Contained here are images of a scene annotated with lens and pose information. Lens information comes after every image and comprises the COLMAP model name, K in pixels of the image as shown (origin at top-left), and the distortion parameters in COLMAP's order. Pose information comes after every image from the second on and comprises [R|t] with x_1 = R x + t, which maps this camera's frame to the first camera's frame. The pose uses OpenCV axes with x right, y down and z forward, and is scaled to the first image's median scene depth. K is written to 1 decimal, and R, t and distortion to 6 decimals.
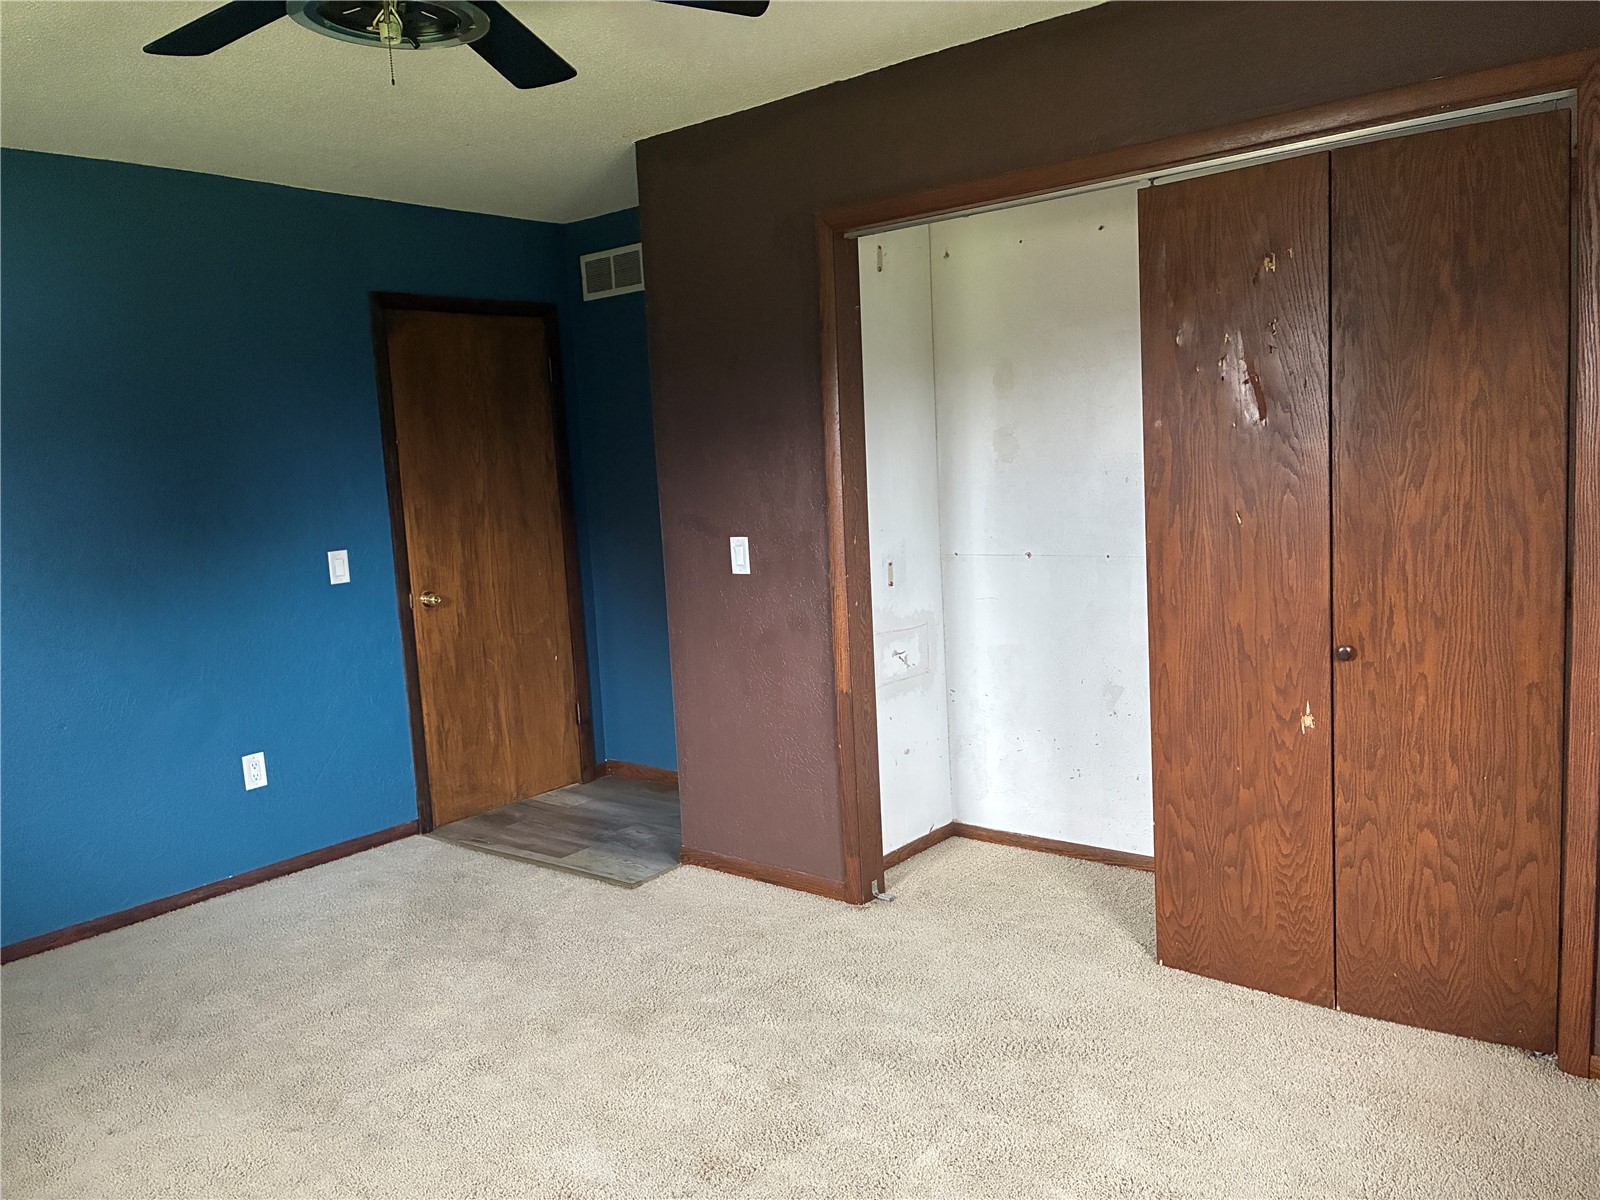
lens RADIAL K [[1211.4, 0, 805.9], [0, 1211.4, 595.5], [0, 0, 1]] dist [0.066308, -0.086315]
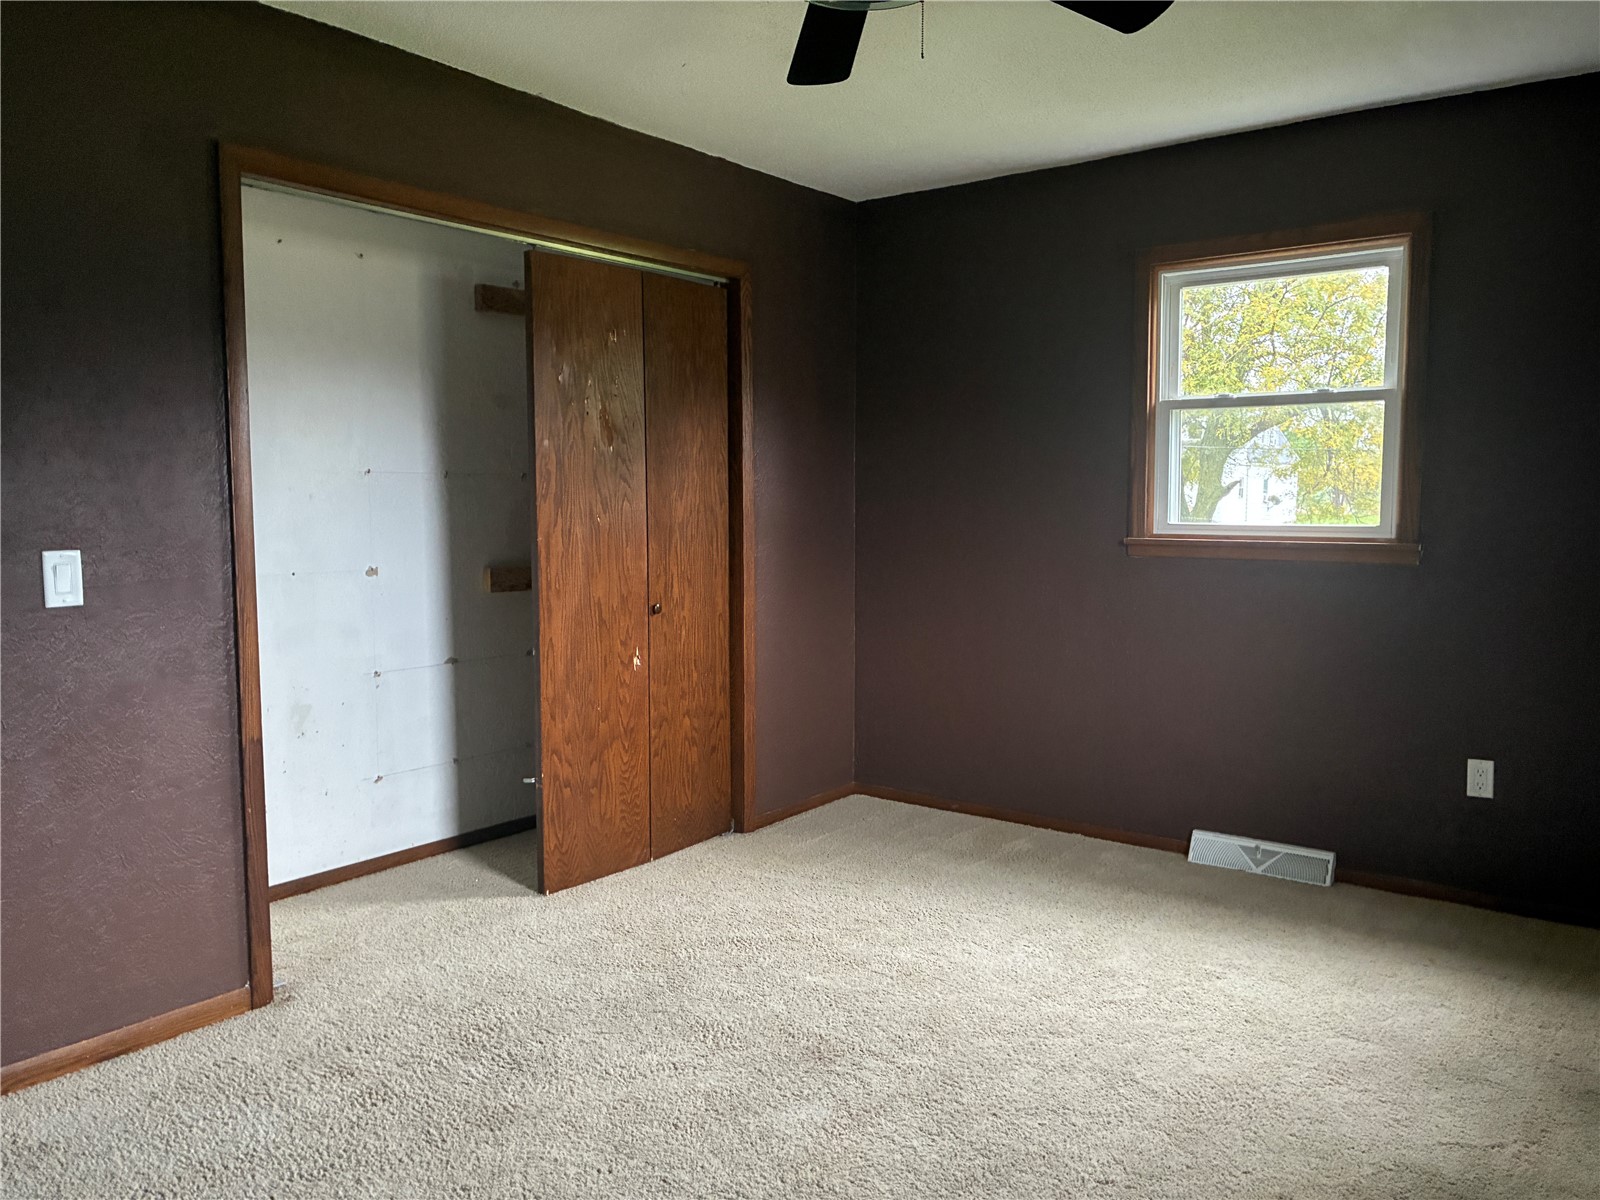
lens RADIAL K [[1211.4, 0, 805.9], [0, 1211.4, 595.5], [0, 0, 1]] dist [0.066308, -0.086315]
pose [[-0.047501, -0.027319, 0.998498, -1.006891], [0.120642, 0.992151, 0.032884, 0.004120], [-0.991559, 0.122023, -0.043833, 0.857351]]
